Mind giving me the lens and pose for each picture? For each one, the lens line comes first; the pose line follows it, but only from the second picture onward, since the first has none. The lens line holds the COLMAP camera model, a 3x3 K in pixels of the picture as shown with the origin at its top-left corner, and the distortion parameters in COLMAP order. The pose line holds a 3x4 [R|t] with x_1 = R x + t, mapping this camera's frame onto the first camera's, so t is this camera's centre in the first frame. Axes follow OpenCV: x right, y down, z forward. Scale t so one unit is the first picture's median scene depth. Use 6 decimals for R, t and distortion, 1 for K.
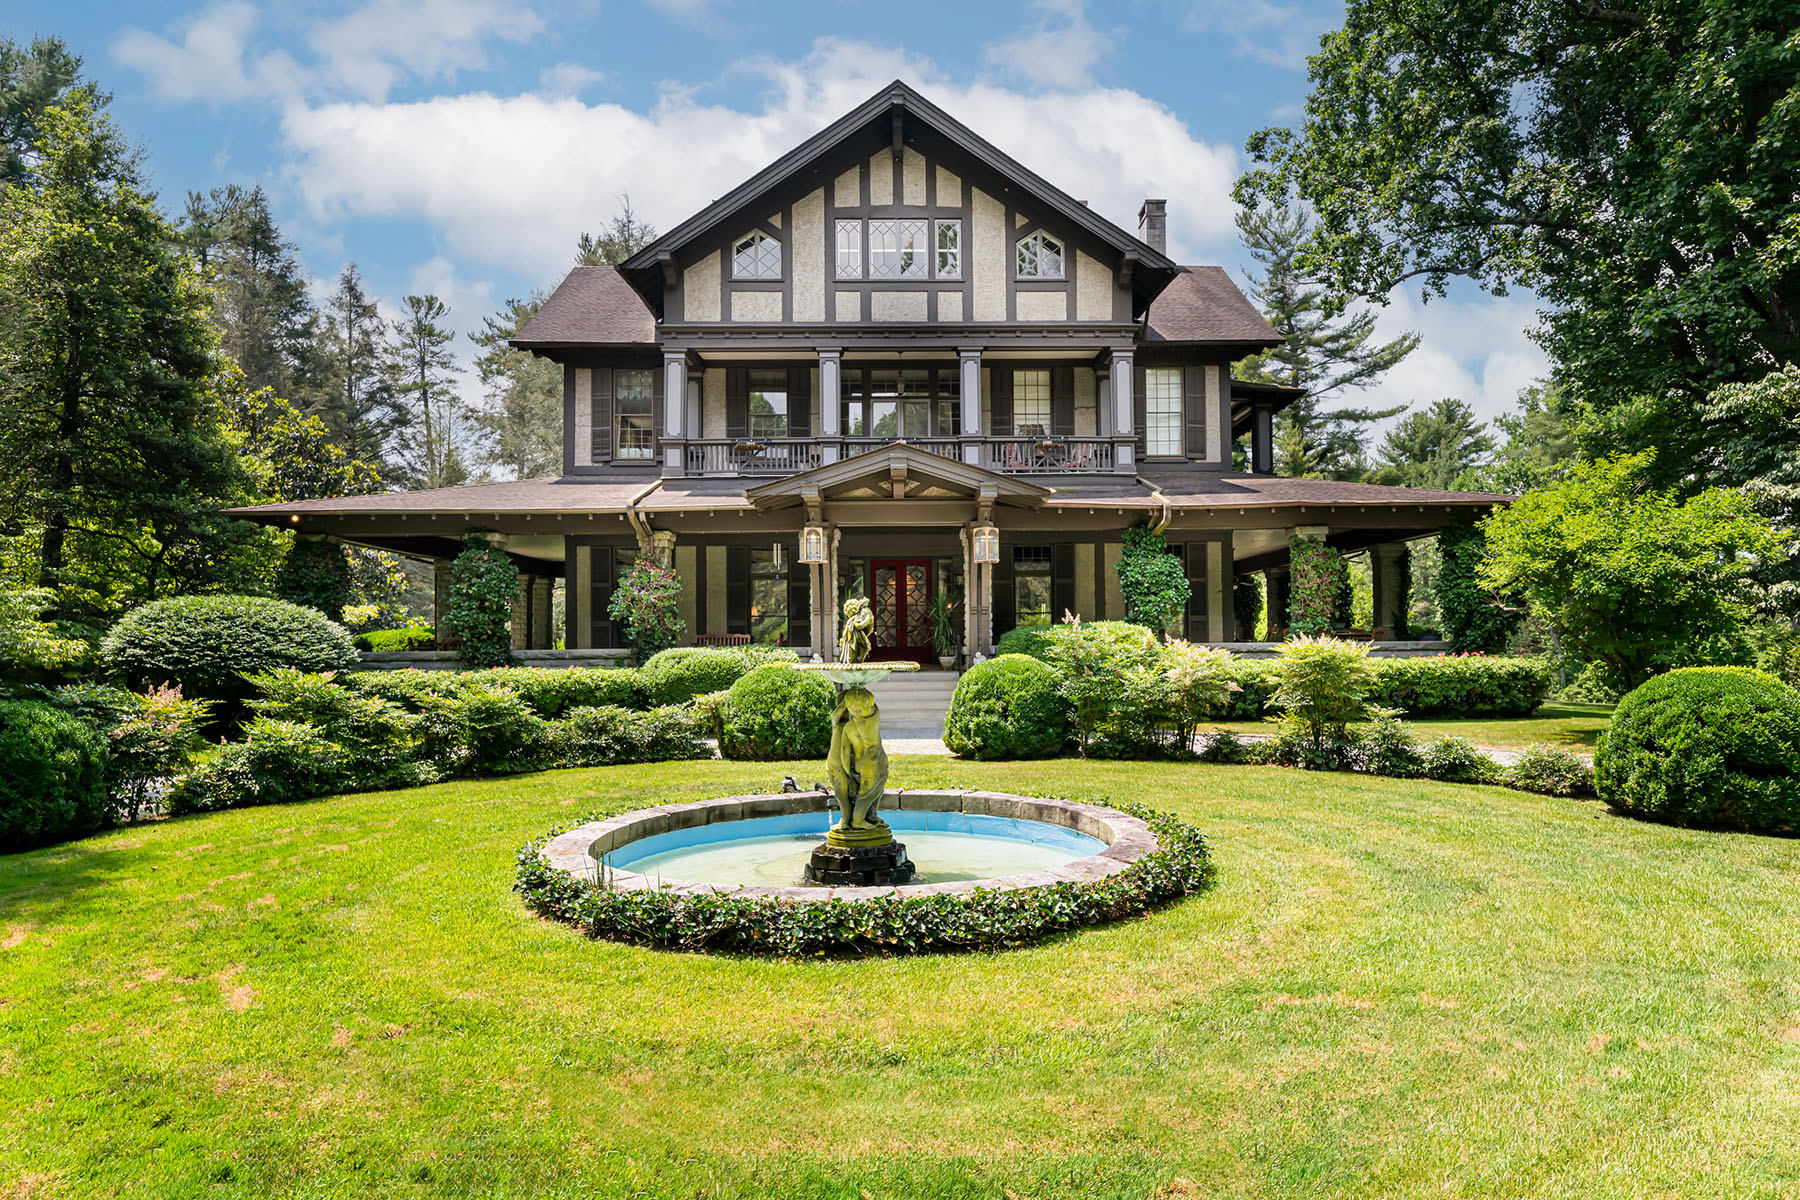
lens RADIAL K [[1063.6, 0, 903.1], [0, 1063.6, 602.3], [0, 0, 1]] dist [-0.002790, -0.000588]
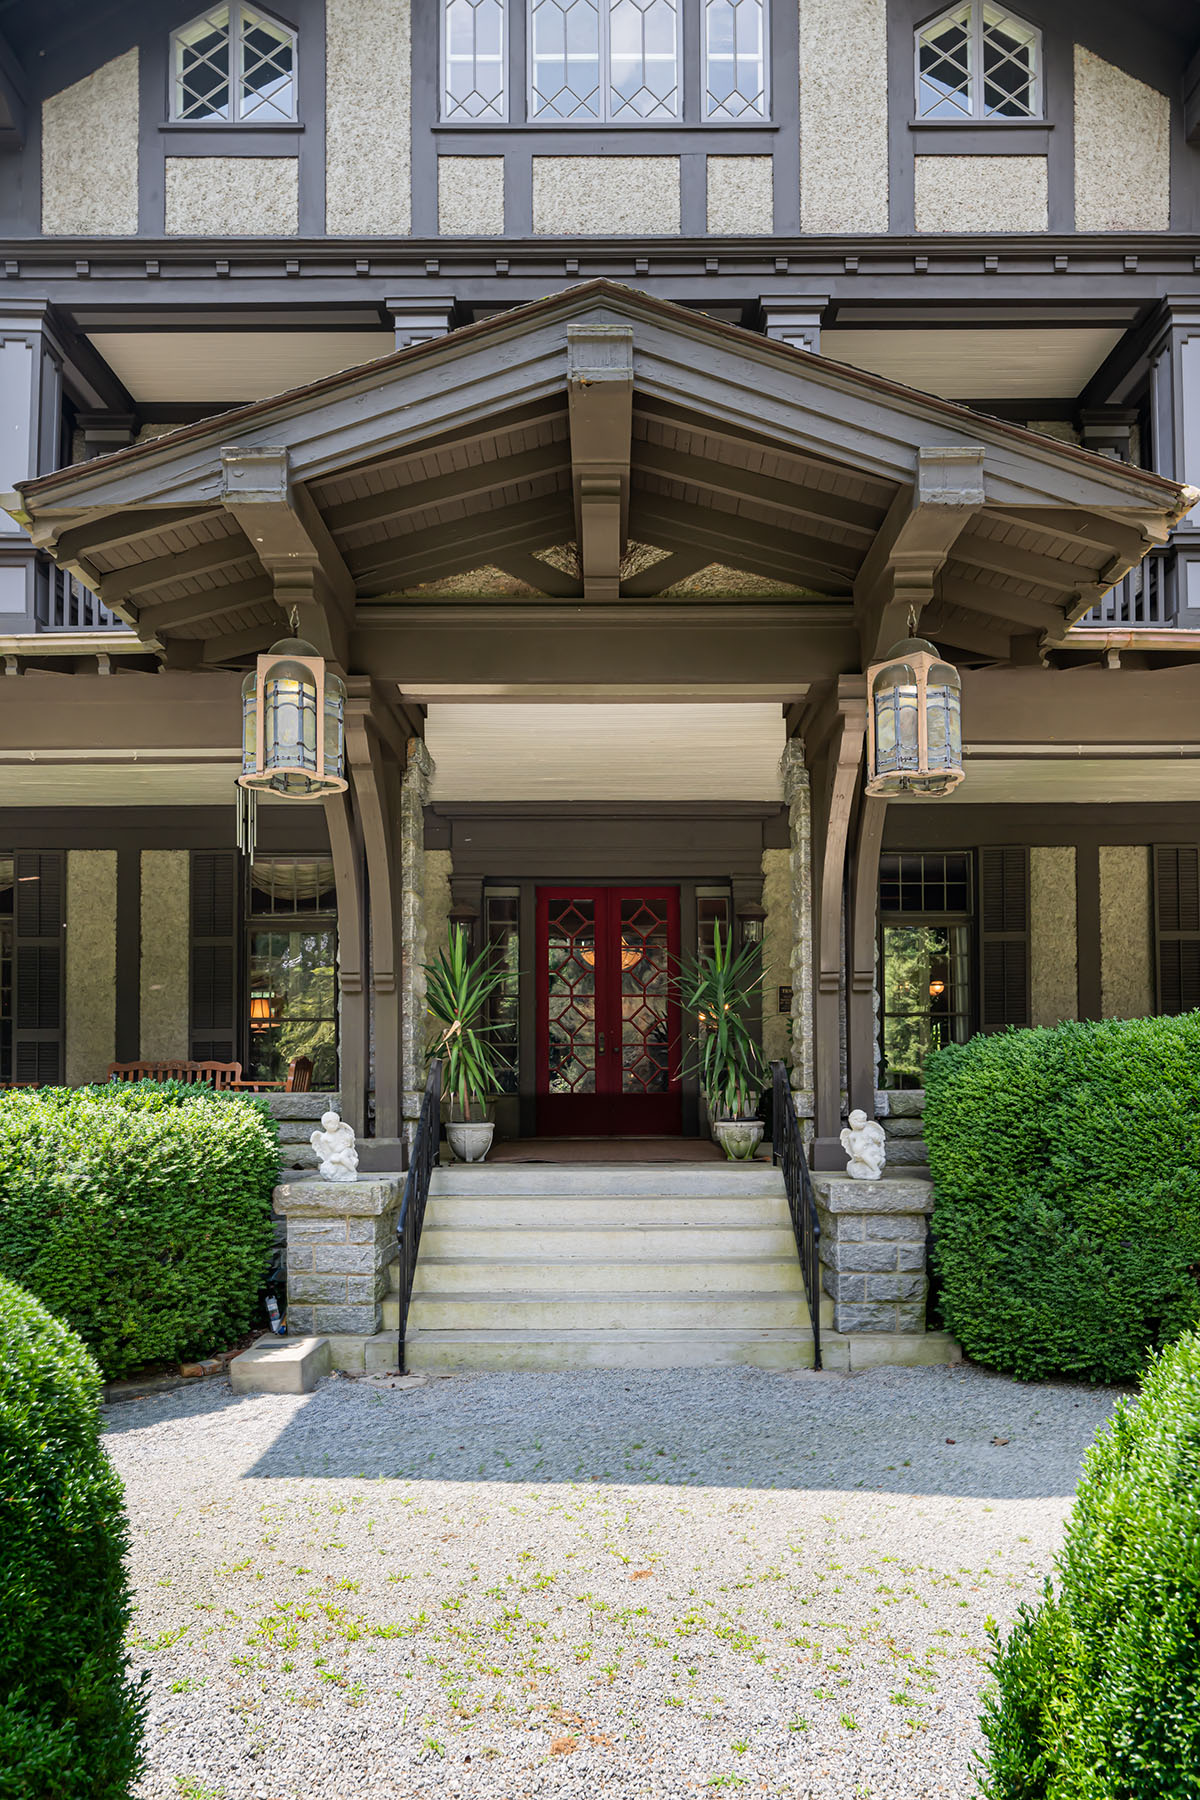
lens RADIAL K [[2175.4, 0, 597.7], [0, 2175.4, 899.7], [0, 0, 1]] dist [-0.023509, 0.000000]
pose [[0.999968, 0.004621, -0.006567, -0.000392], [-0.004937, 0.998785, -0.049025, 0.011339], [0.006333, 0.049056, 0.998776, 0.238394]]
